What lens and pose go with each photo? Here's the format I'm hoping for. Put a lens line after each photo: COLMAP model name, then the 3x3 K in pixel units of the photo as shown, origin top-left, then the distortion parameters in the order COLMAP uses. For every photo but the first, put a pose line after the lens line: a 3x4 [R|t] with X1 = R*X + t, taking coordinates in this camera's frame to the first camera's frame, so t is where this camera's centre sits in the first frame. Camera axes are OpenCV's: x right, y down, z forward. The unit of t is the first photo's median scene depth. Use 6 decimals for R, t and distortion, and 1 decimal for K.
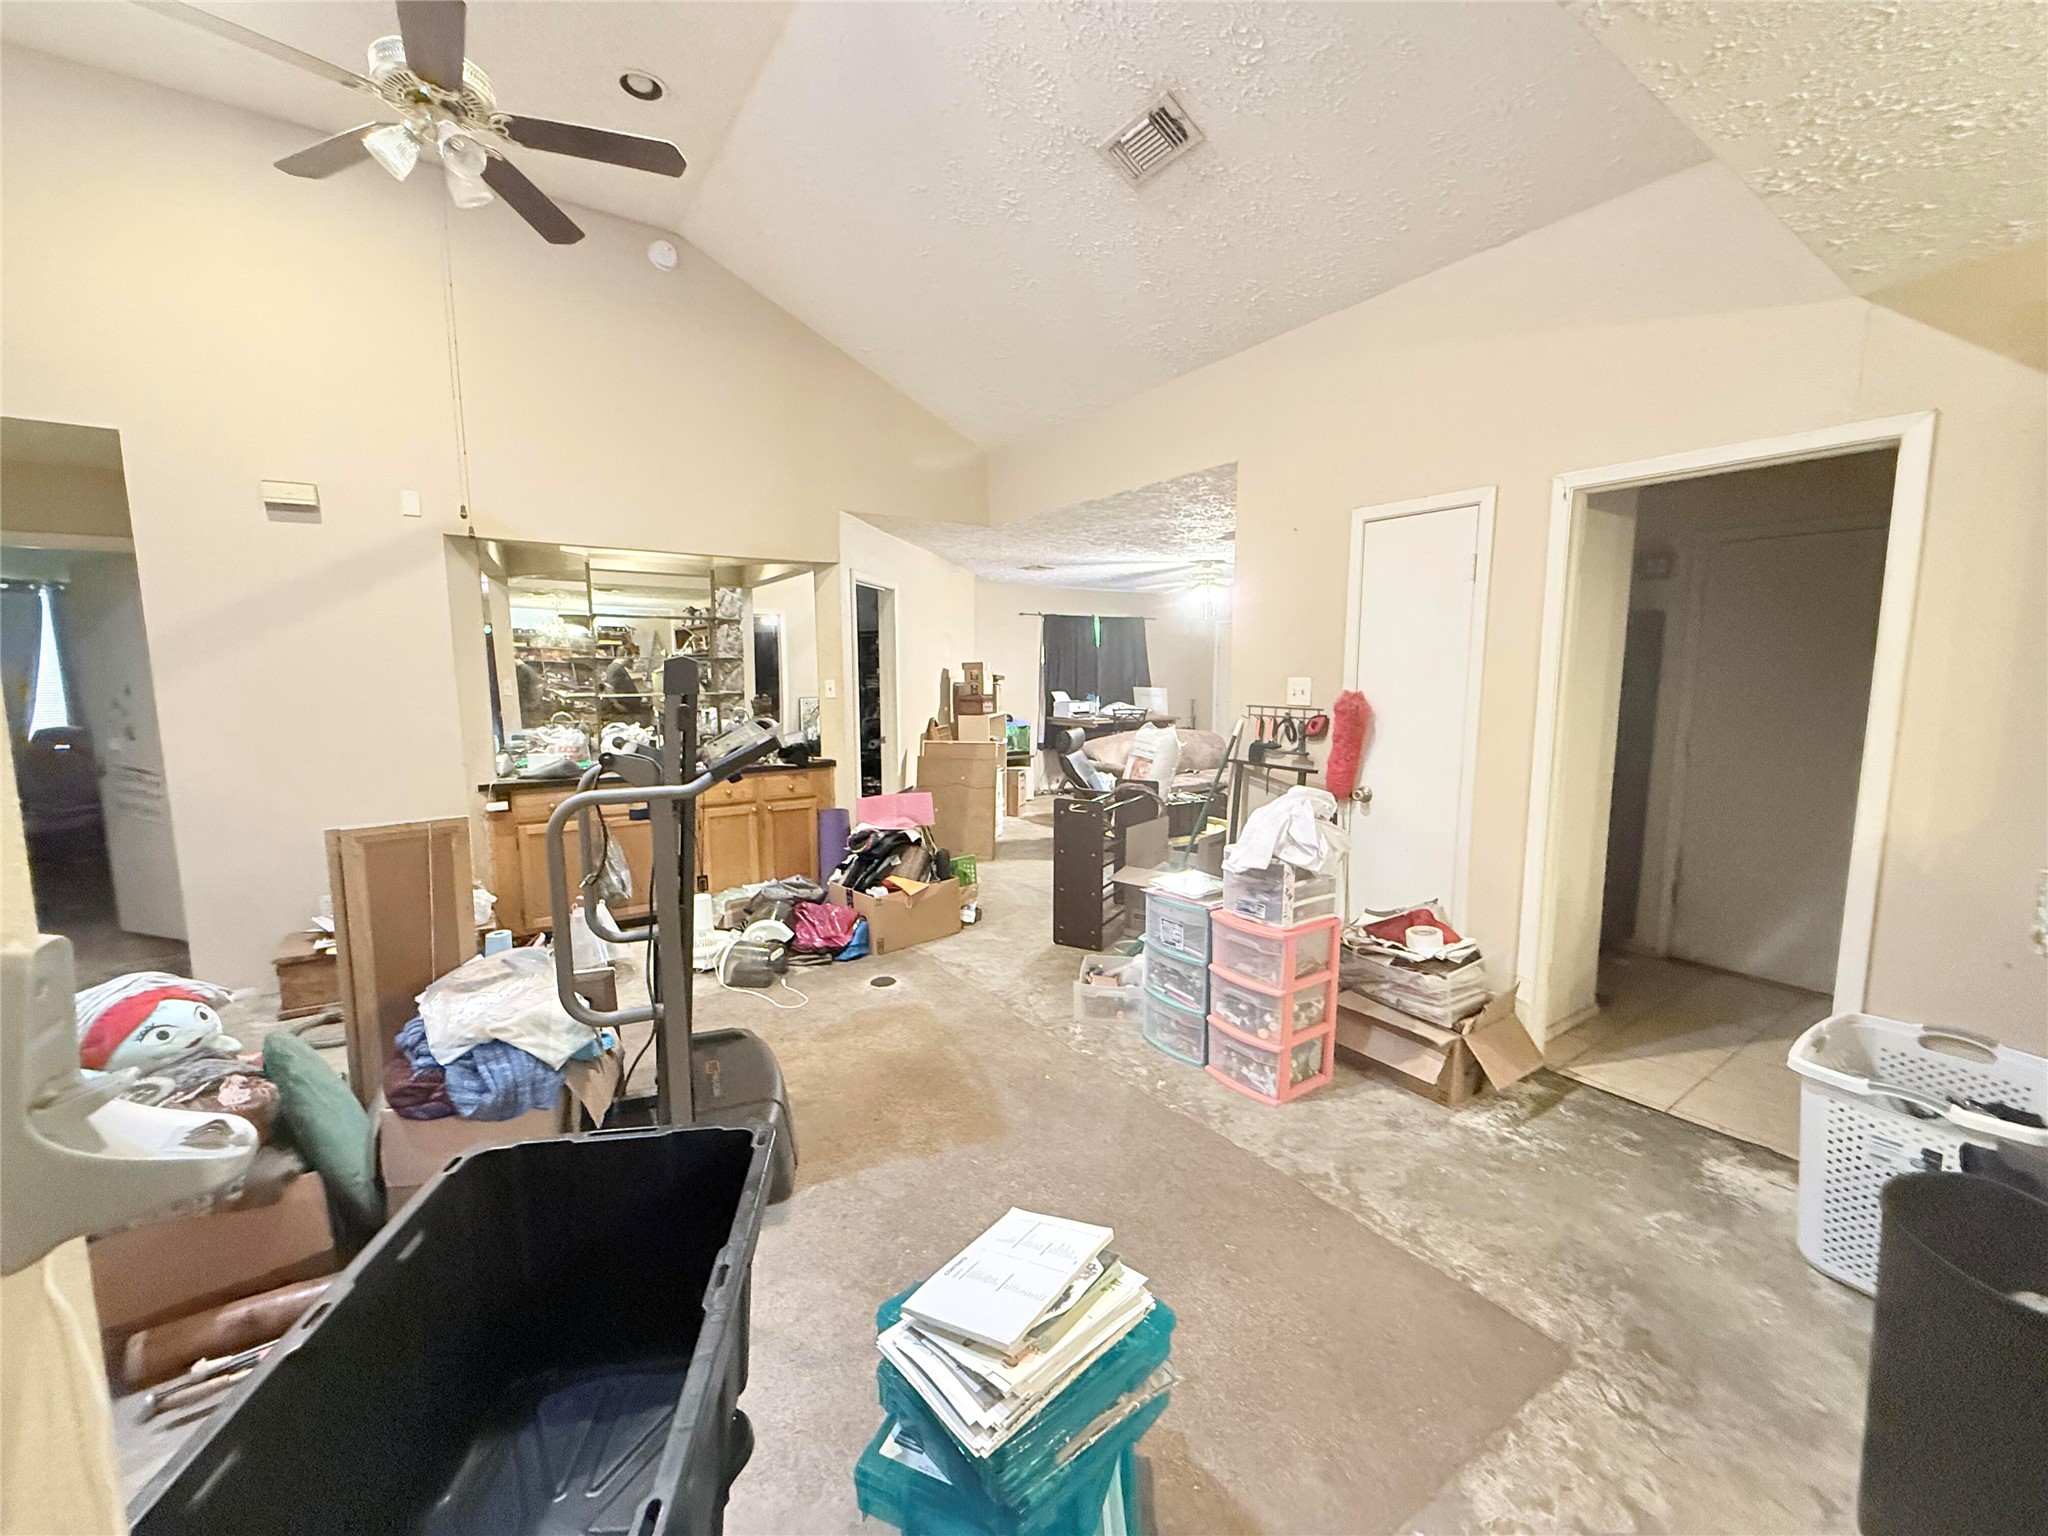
lens RADIAL K [[820.9, 0, 1017.5], [0, 820.9, 769.8], [0, 0, 1]] dist [0.000289, -0.000352]
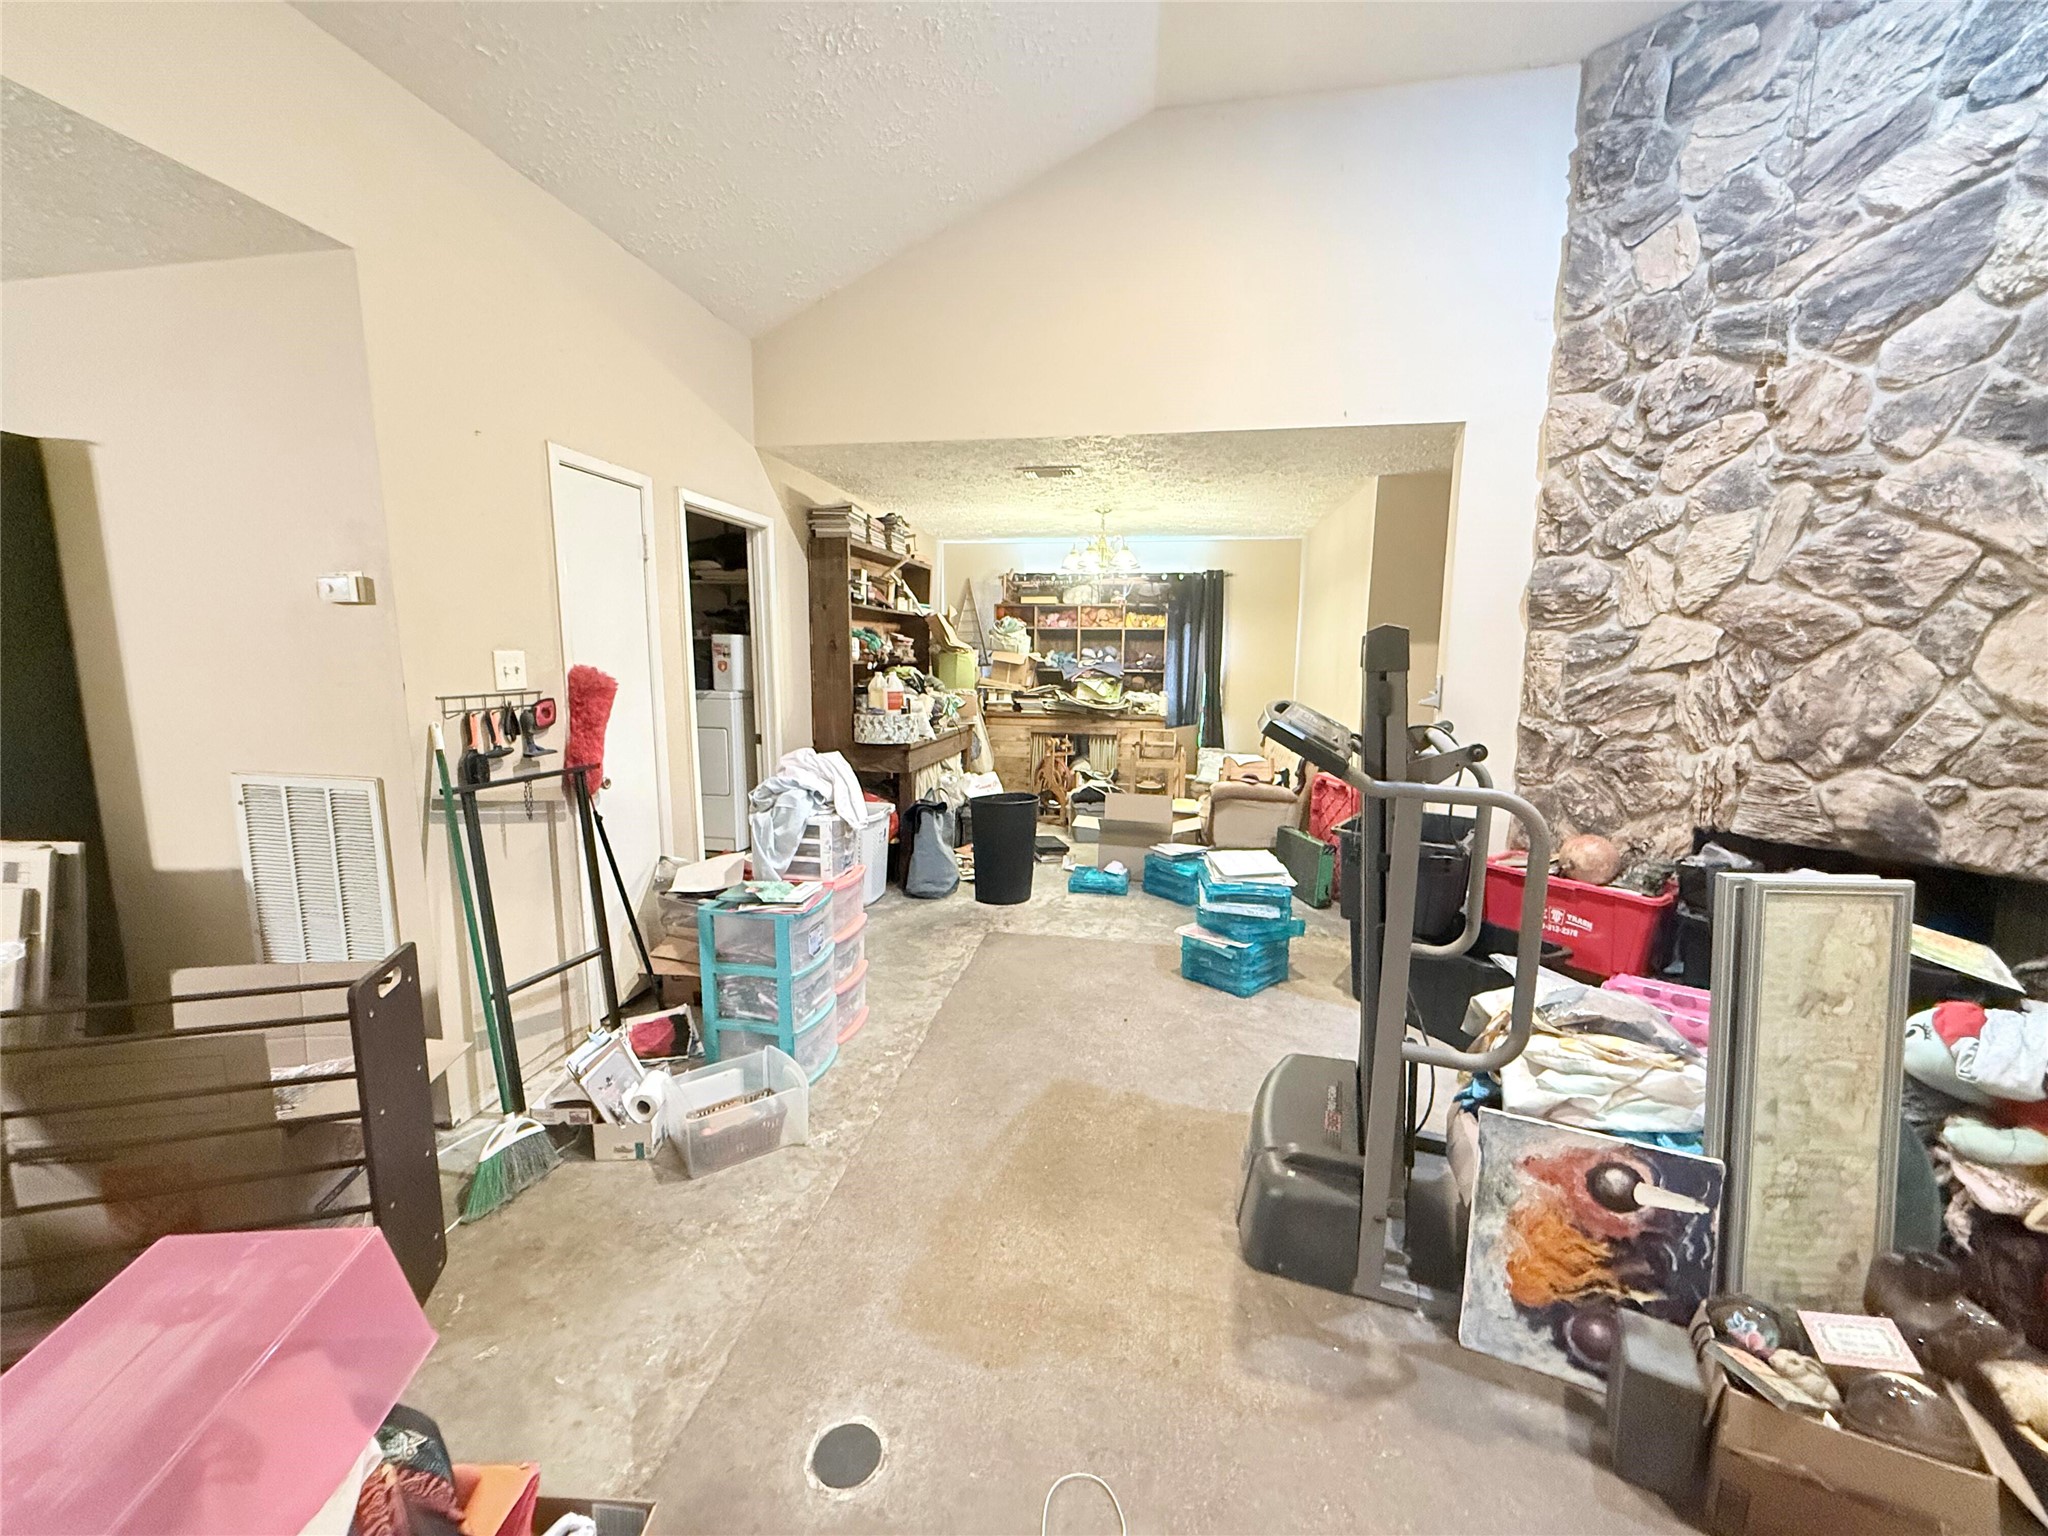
lens RADIAL K [[820.9, 0, 1017.5], [0, 820.9, 769.8], [0, 0, 1]] dist [0.000289, -0.000352]
pose [[-0.713184, -0.107768, 0.692643, -0.494333], [0.080697, 0.968920, 0.233843, -0.147920], [-0.696316, 0.222667, -0.682322, 1.242781]]
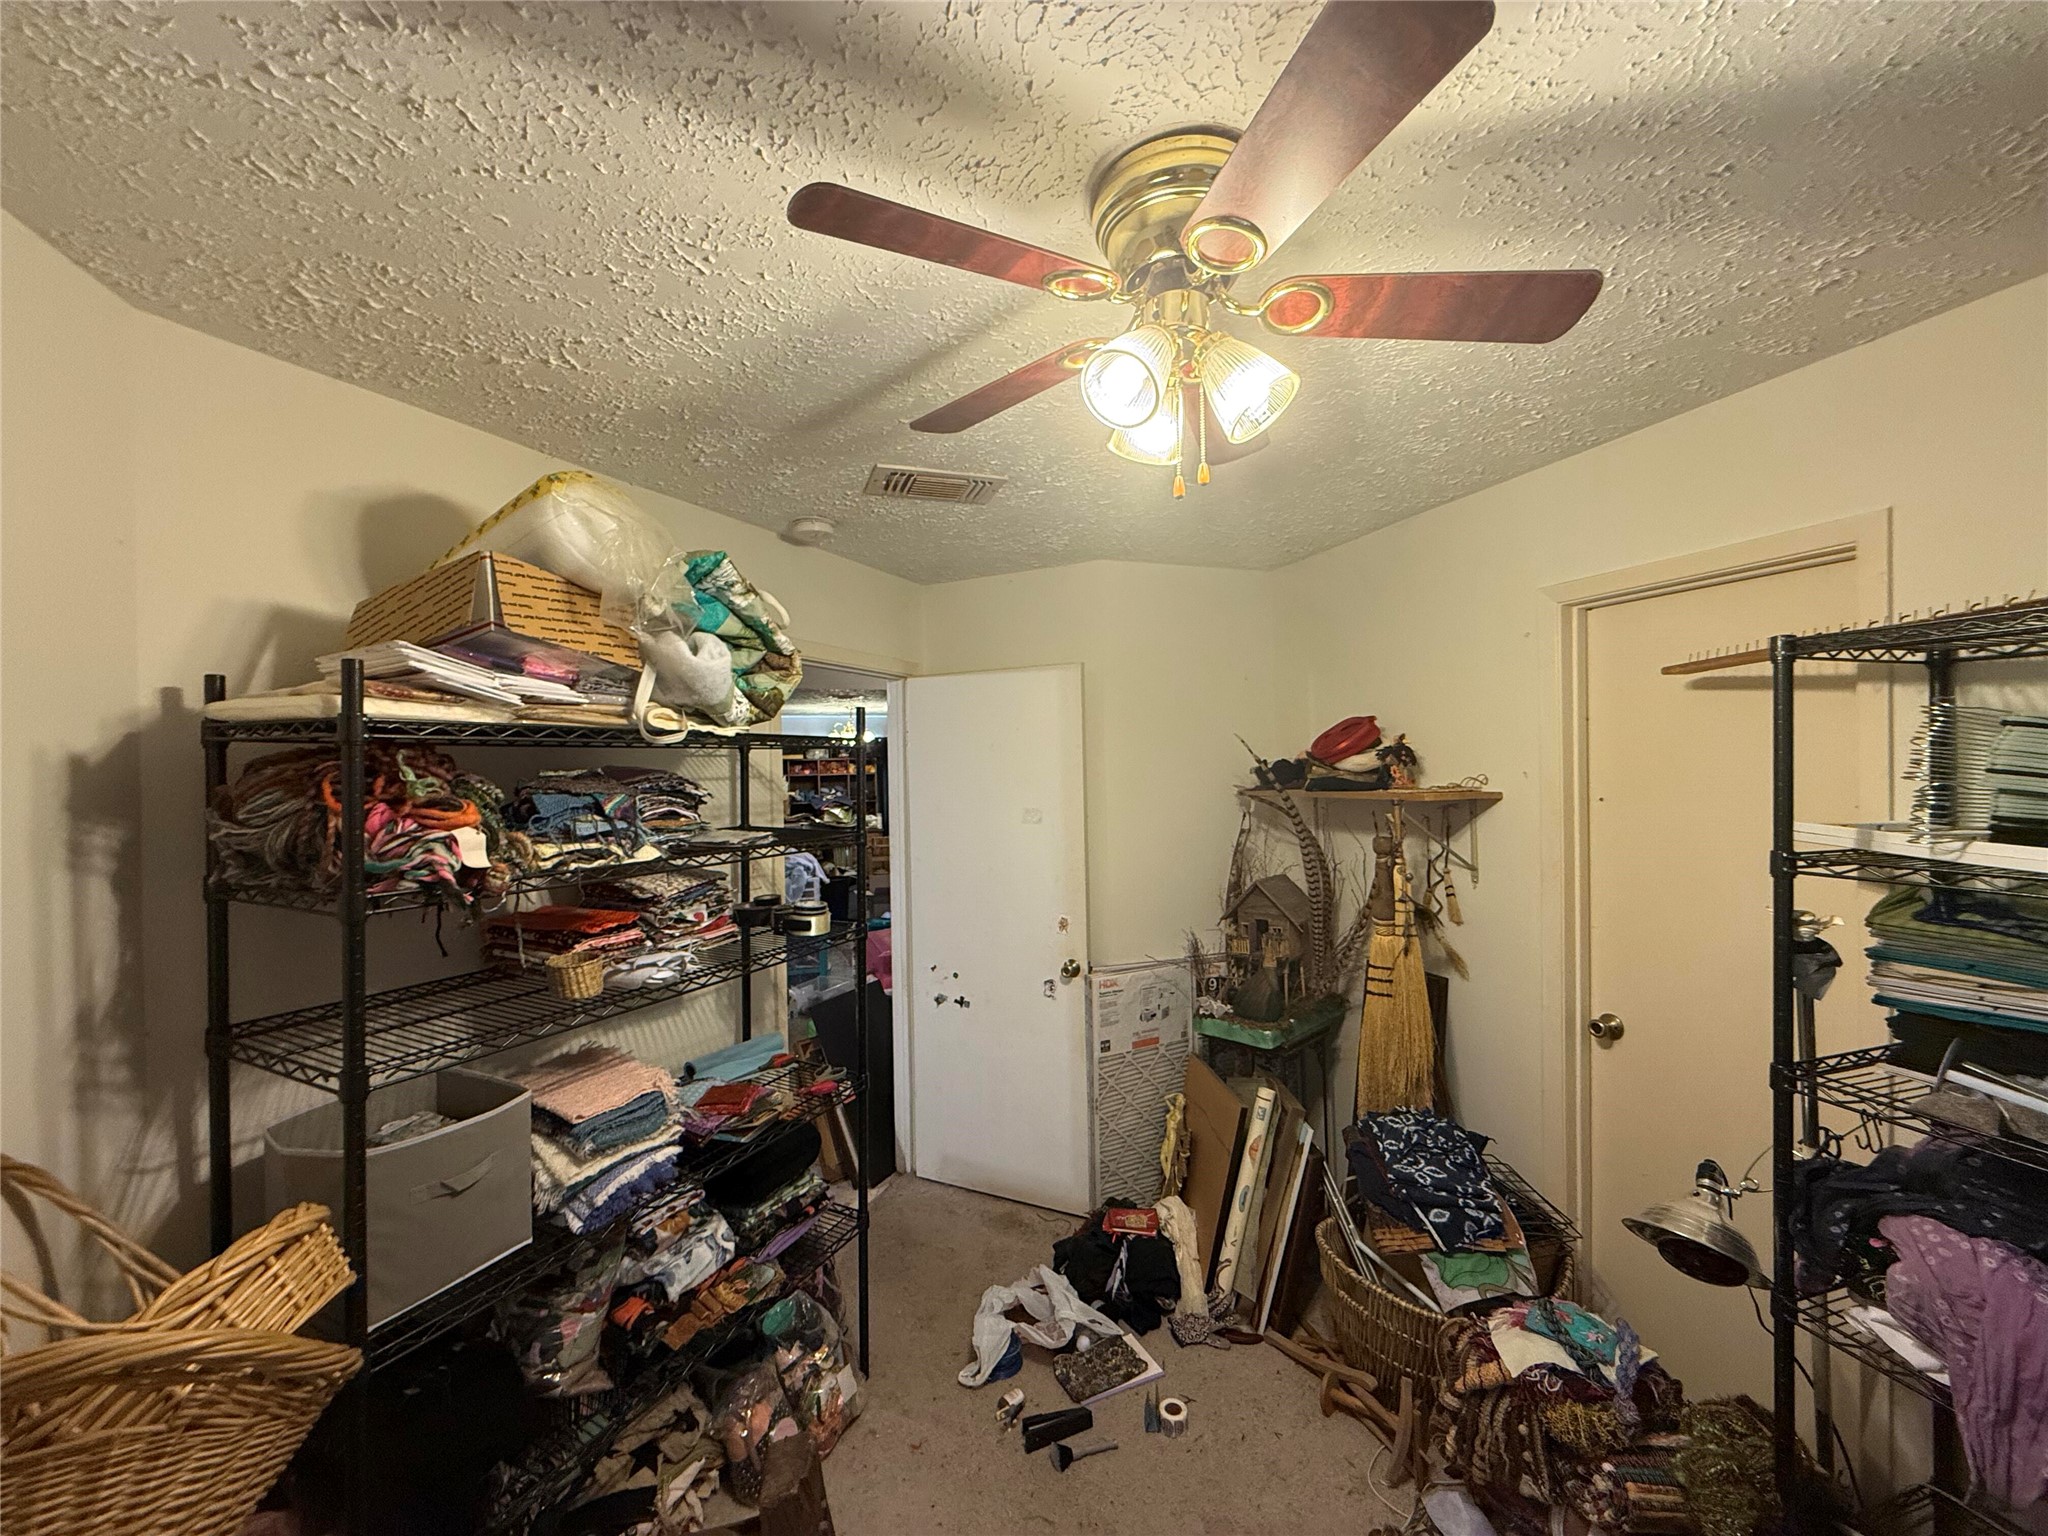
lens RADIAL K [[820.9, 0, 1017.5], [0, 820.9, 769.8], [0, 0, 1]] dist [0.000289, -0.000352]
pose [[-0.963318, 0.018091, 0.267753, -0.696123], [0.053027, 0.990886, 0.123830, -0.355898], [-0.263073, 0.133486, -0.955497, 2.390276]]
